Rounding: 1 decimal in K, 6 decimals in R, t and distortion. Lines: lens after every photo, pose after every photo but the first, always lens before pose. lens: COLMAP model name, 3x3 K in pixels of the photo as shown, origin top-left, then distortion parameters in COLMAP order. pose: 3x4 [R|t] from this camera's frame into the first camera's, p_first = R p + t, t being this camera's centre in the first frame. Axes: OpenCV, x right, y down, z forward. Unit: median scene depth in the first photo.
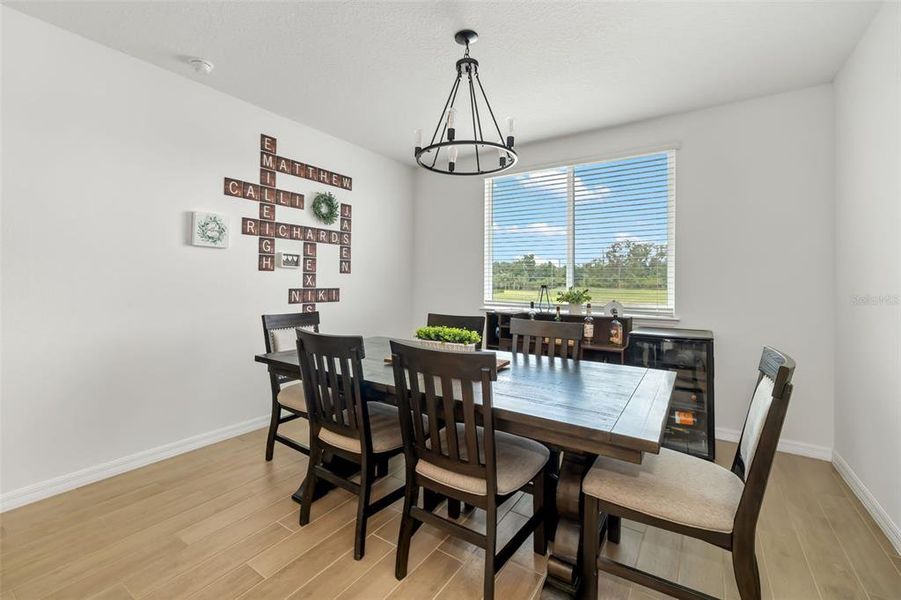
lens RADIAL K [[387.2, 0, 447.0], [0, 387.2, 272.5], [0, 0, 1]] dist [-0.000648, -0.000036]
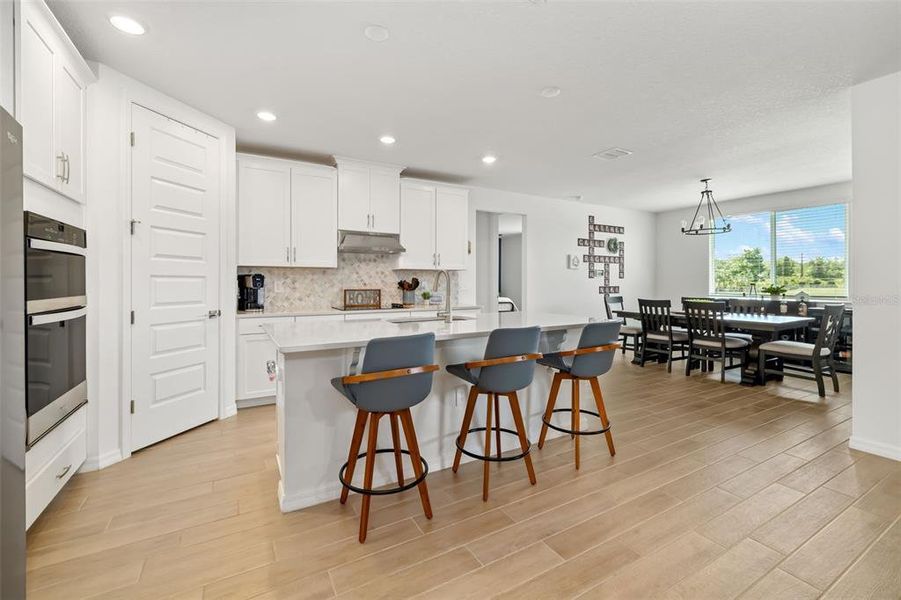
lens RADIAL K [[385.3, 0, 446.0], [0, 385.3, 281.4], [0, 0, 1]] dist [-0.000292, -0.000042]
pose [[0.892998, -0.012393, -0.449889, -0.210845], [0.020172, 0.999718, 0.012502, -0.027617], [0.449607, -0.020239, 0.892997, -1.227476]]
